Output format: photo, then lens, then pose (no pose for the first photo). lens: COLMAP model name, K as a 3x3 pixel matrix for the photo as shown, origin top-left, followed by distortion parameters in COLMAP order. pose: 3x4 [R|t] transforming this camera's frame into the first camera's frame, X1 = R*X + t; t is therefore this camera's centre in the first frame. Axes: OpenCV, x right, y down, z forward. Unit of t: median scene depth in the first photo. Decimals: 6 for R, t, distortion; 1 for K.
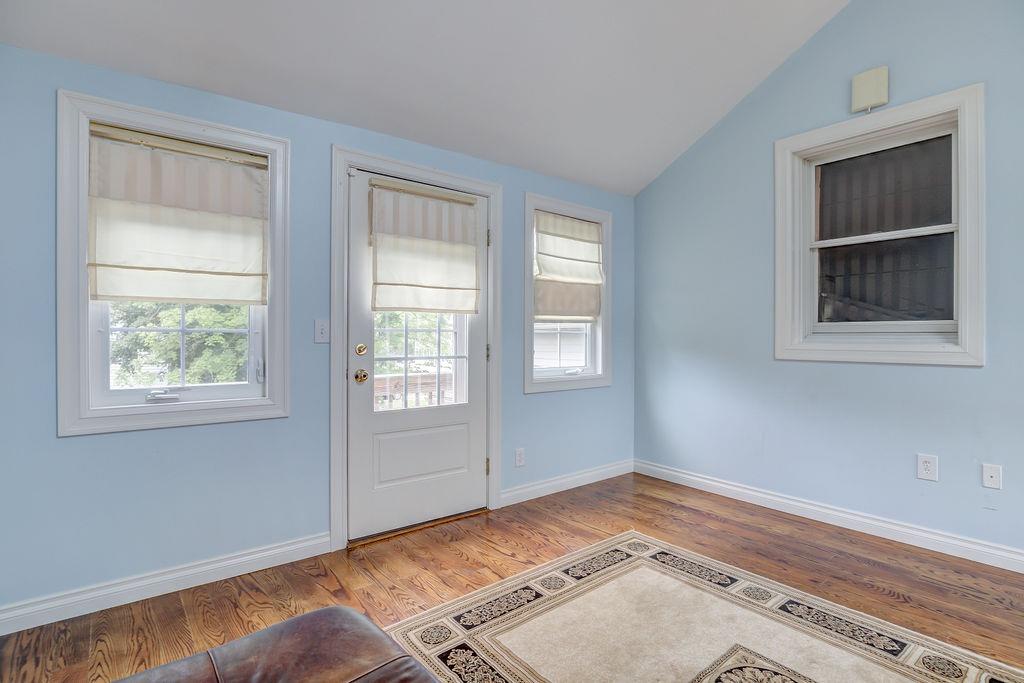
lens RADIAL K [[509.5, 0, 512.0], [0, 509.5, 341.5], [0, 0, 1]] dist [-0.033600, 0.007061]
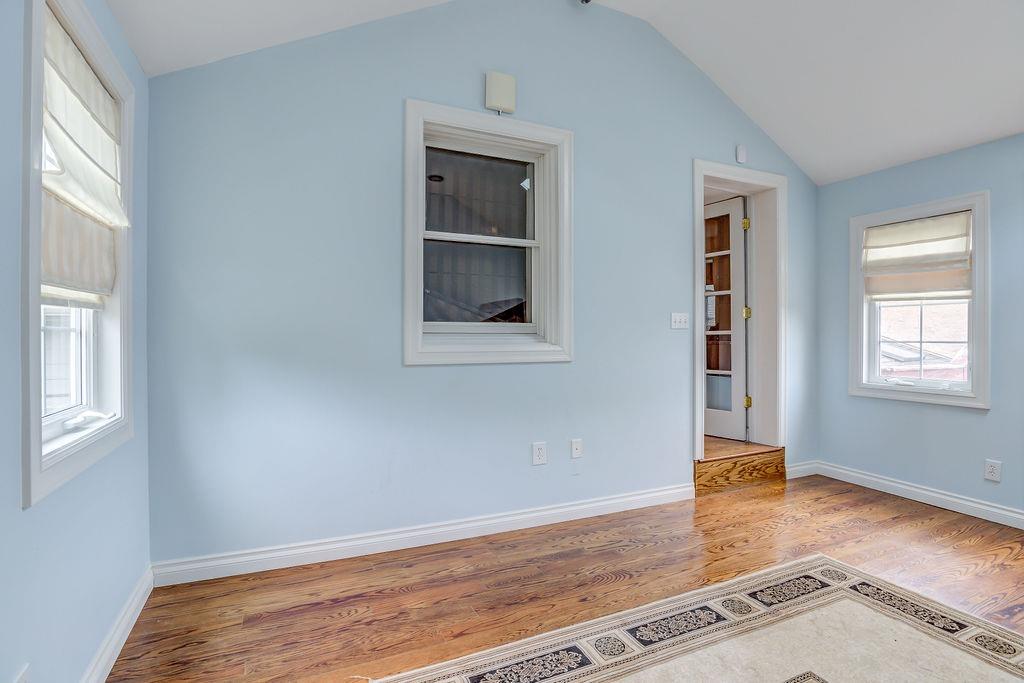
lens RADIAL K [[509.5, 0, 512.0], [0, 509.5, 341.5], [0, 0, 1]] dist [-0.033600, 0.007061]
pose [[0.226428, -0.010244, 0.973974, -0.271177], [0.008740, 0.999926, 0.008485, -0.010080], [-0.973989, 0.006591, 0.226500, 0.729812]]
